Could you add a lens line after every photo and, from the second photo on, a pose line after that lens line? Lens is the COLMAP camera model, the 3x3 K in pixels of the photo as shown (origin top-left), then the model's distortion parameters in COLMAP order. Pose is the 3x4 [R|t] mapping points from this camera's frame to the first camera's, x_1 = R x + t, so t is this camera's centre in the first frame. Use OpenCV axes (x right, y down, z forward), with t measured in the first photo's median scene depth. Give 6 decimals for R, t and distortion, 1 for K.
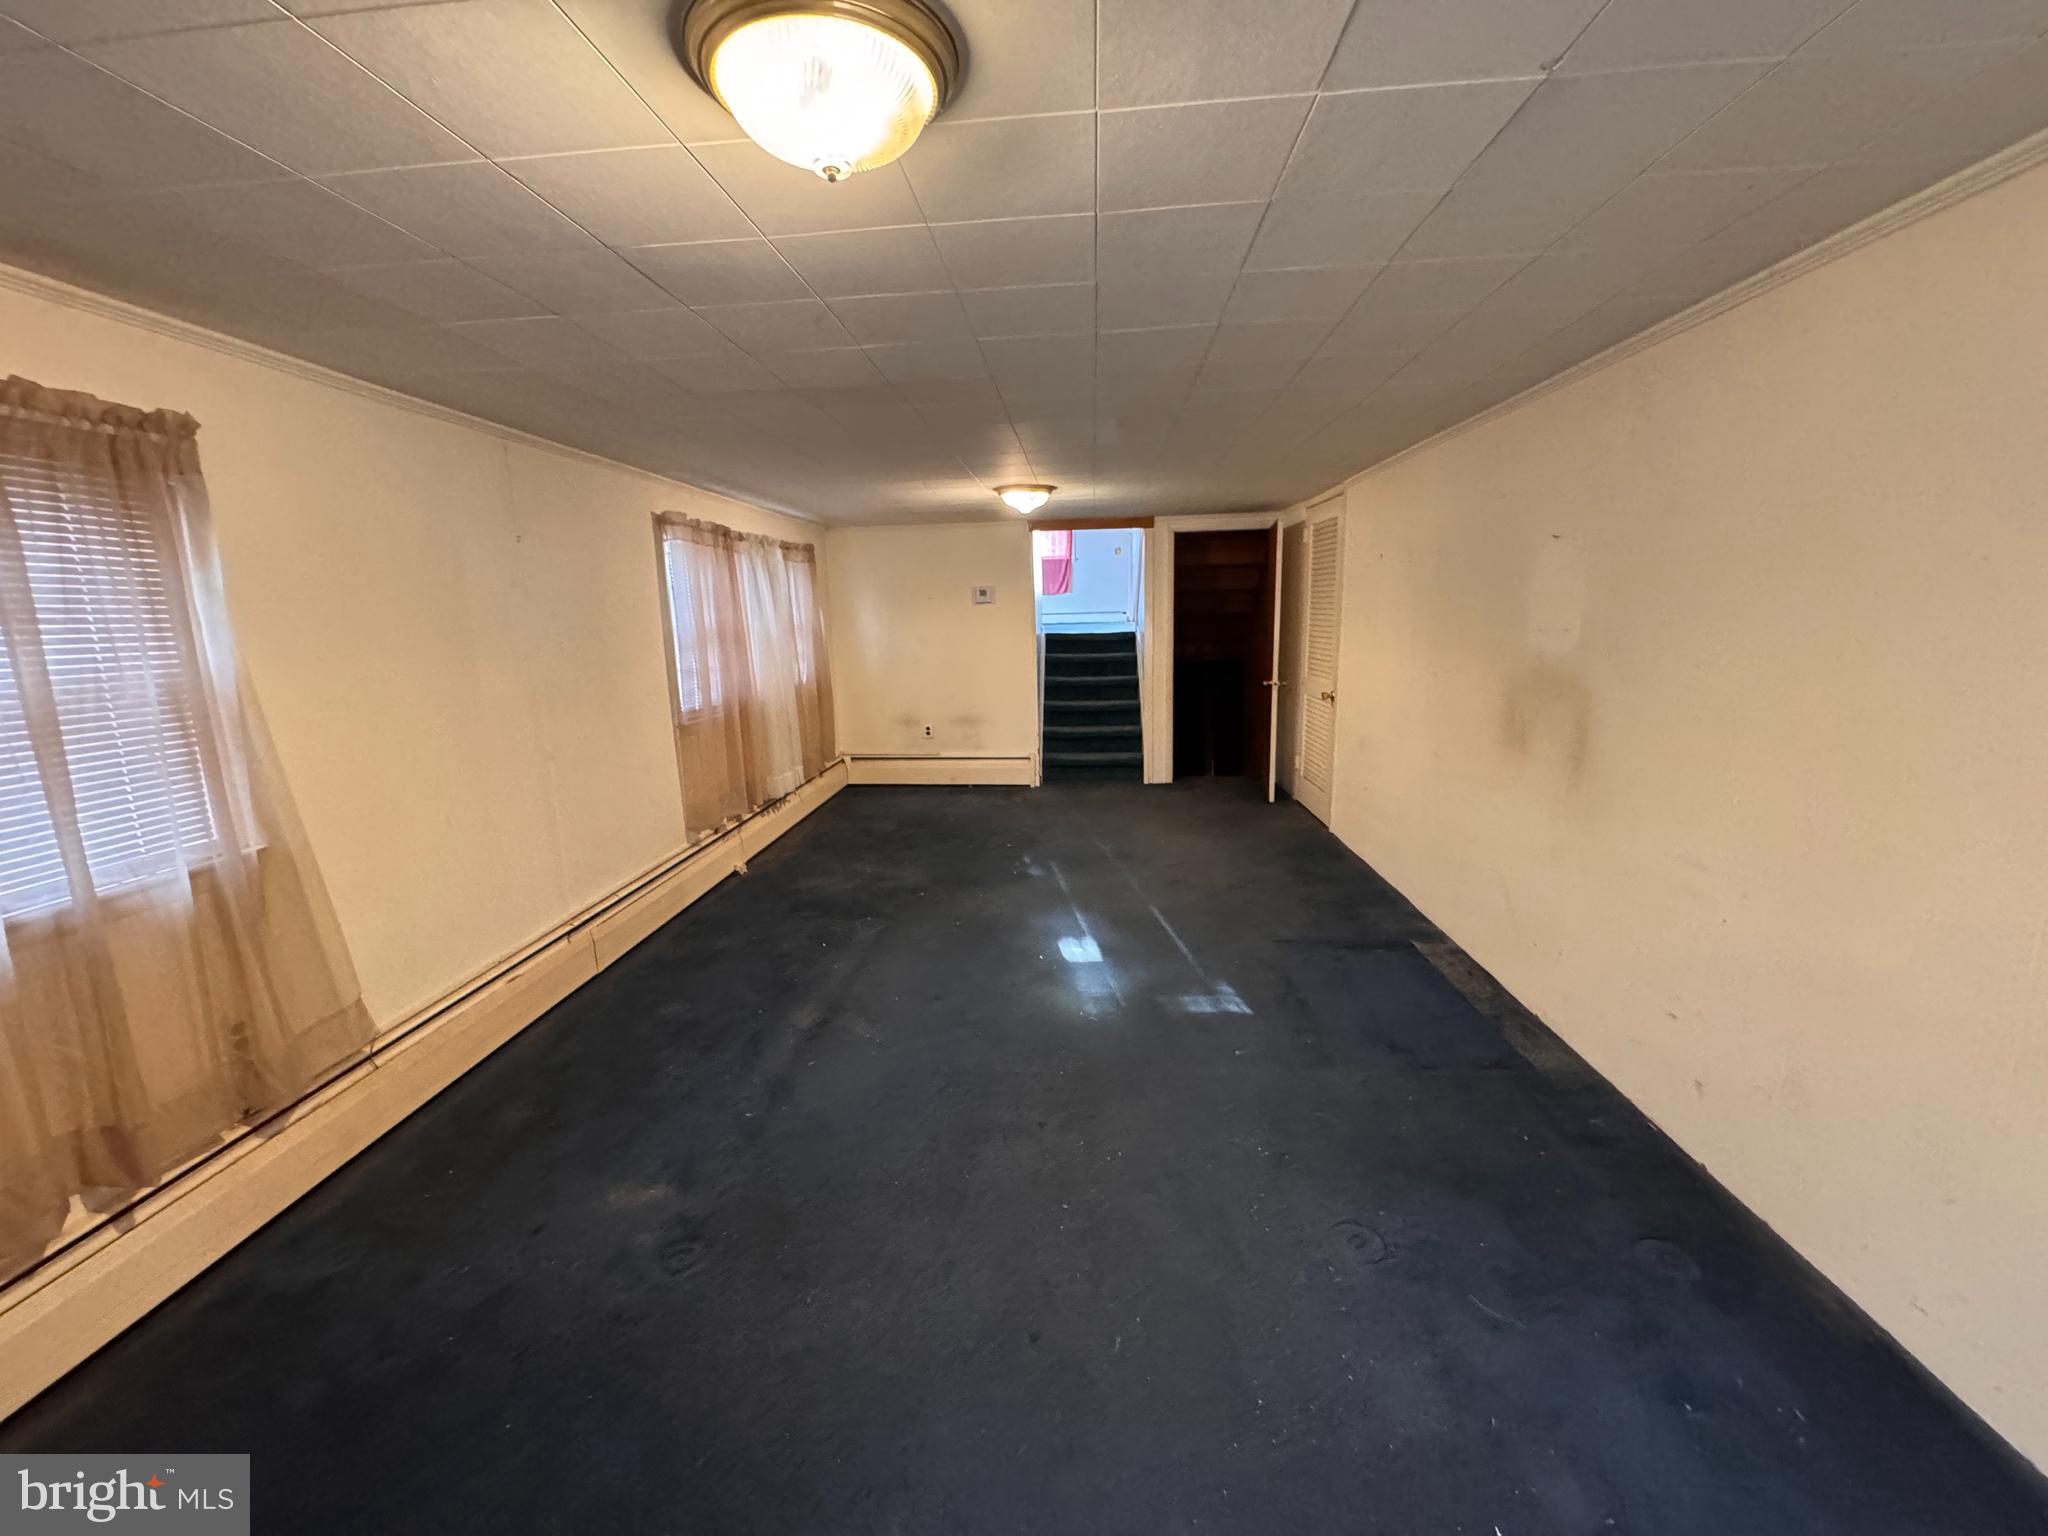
lens RADIAL K [[817.9, 0, 1018.8], [0, 817.9, 775.0], [0, 0, 1]] dist [0.000312, -0.000058]
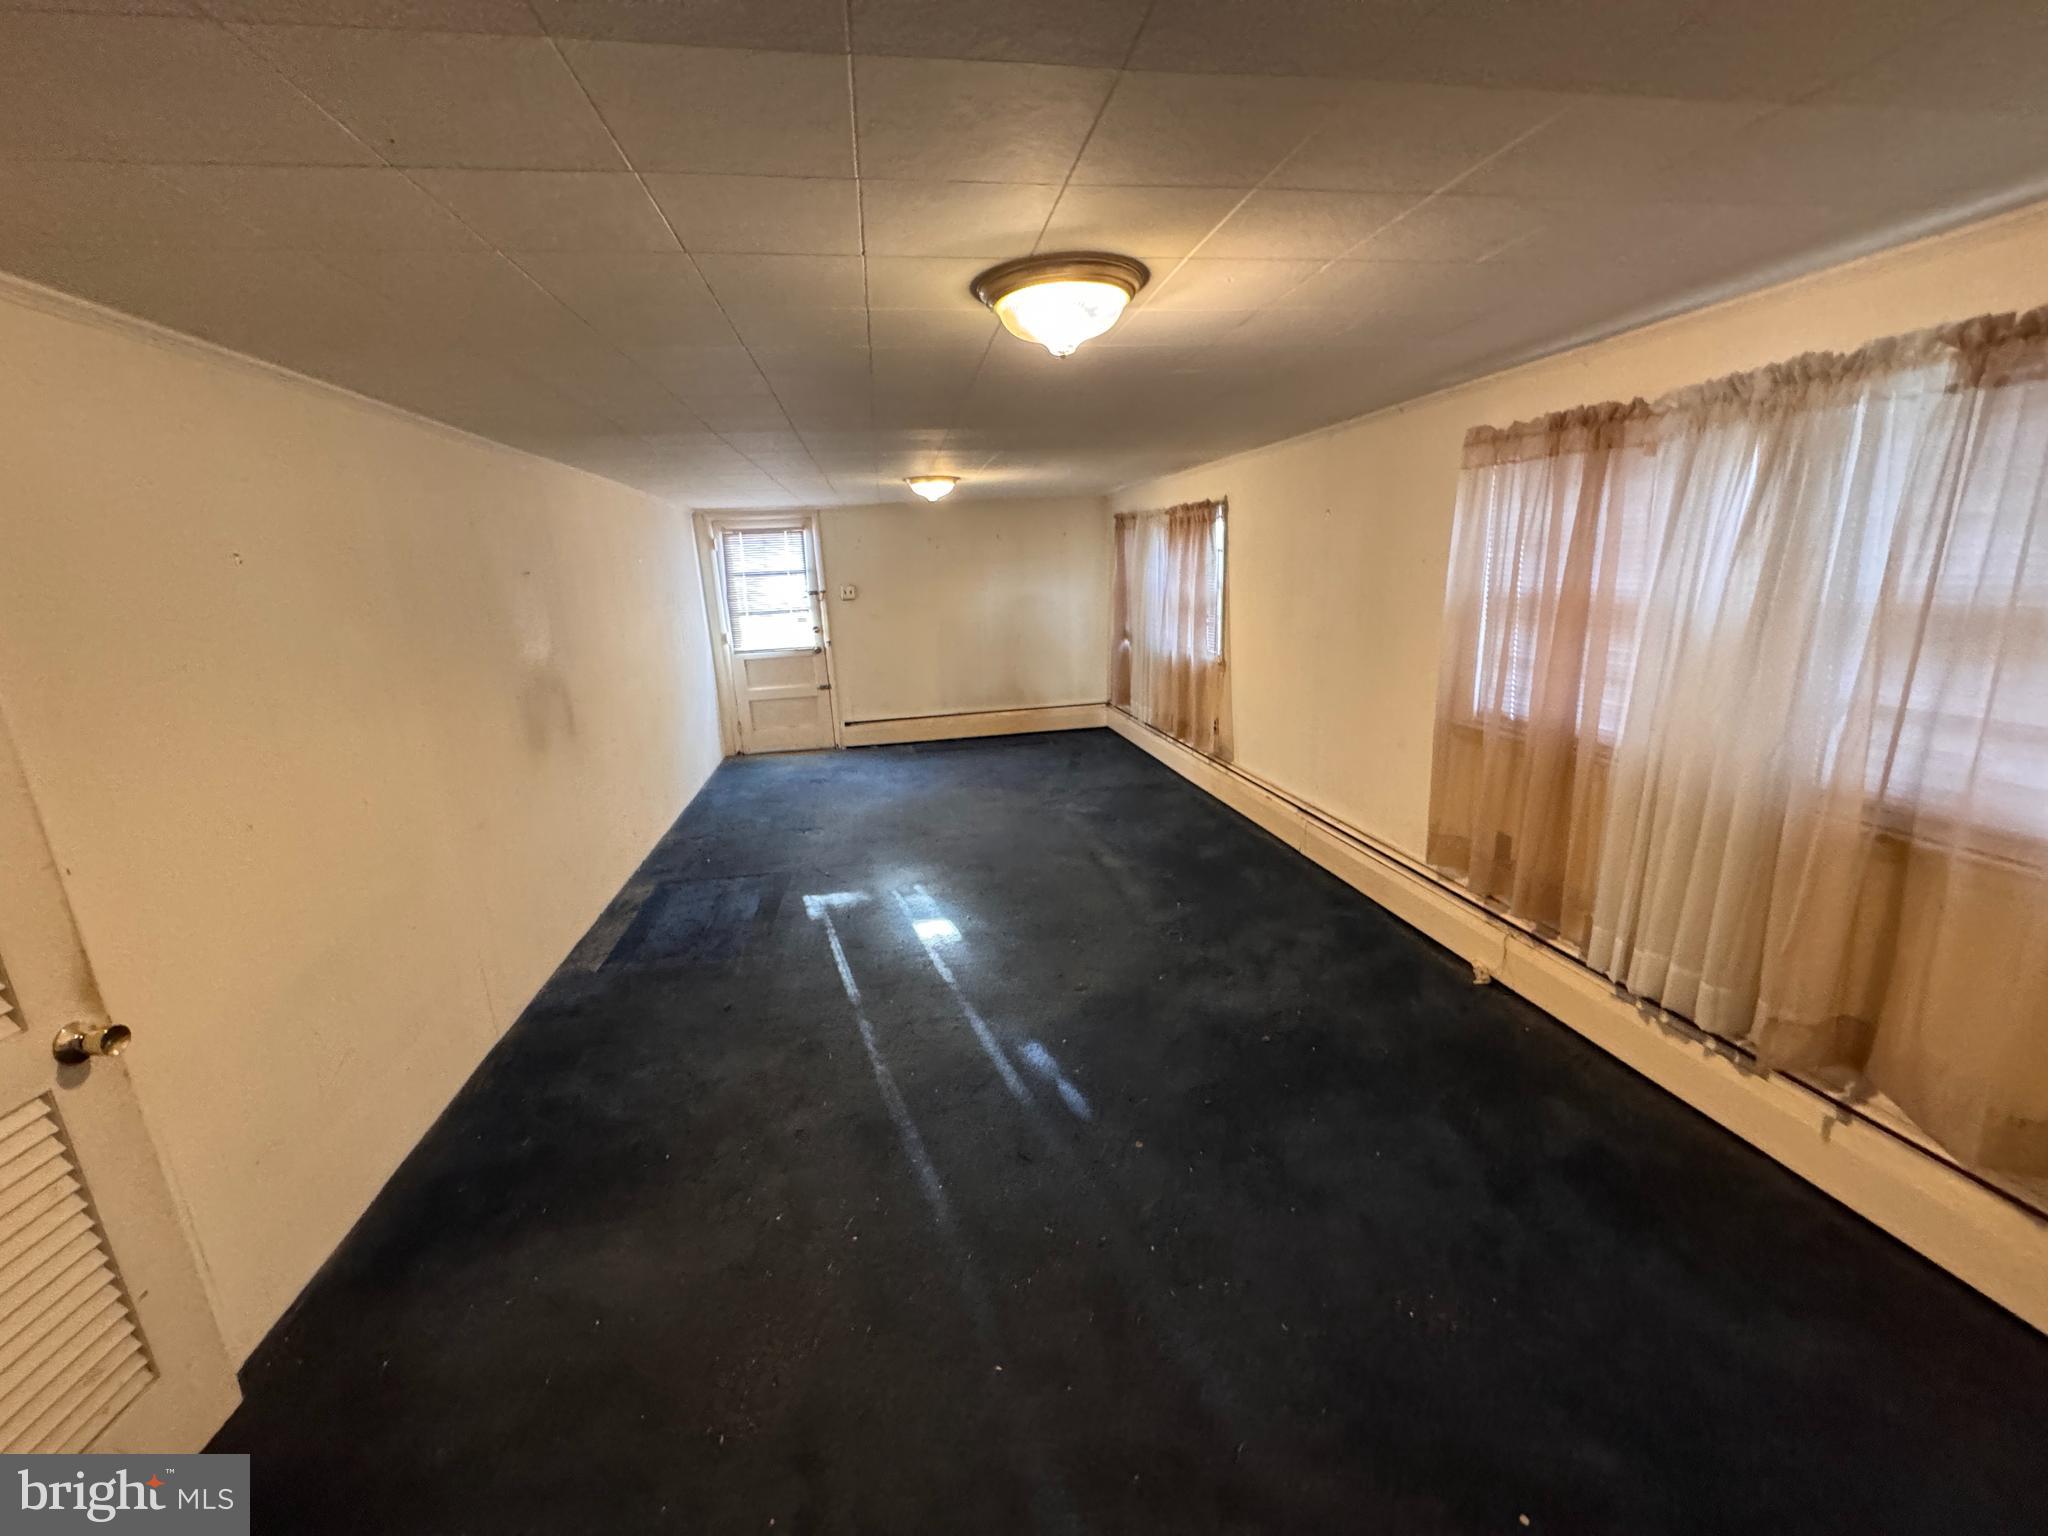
lens RADIAL K [[817.9, 0, 1019.3], [0, 817.9, 767.9], [0, 0, 1]] dist [0.000312, -0.000058]
pose [[-0.966210, 0.125618, -0.225075, 0.165195], [0.018607, 0.904920, 0.425175, -0.379143], [0.257084, 0.406621, -0.876680, 1.702387]]
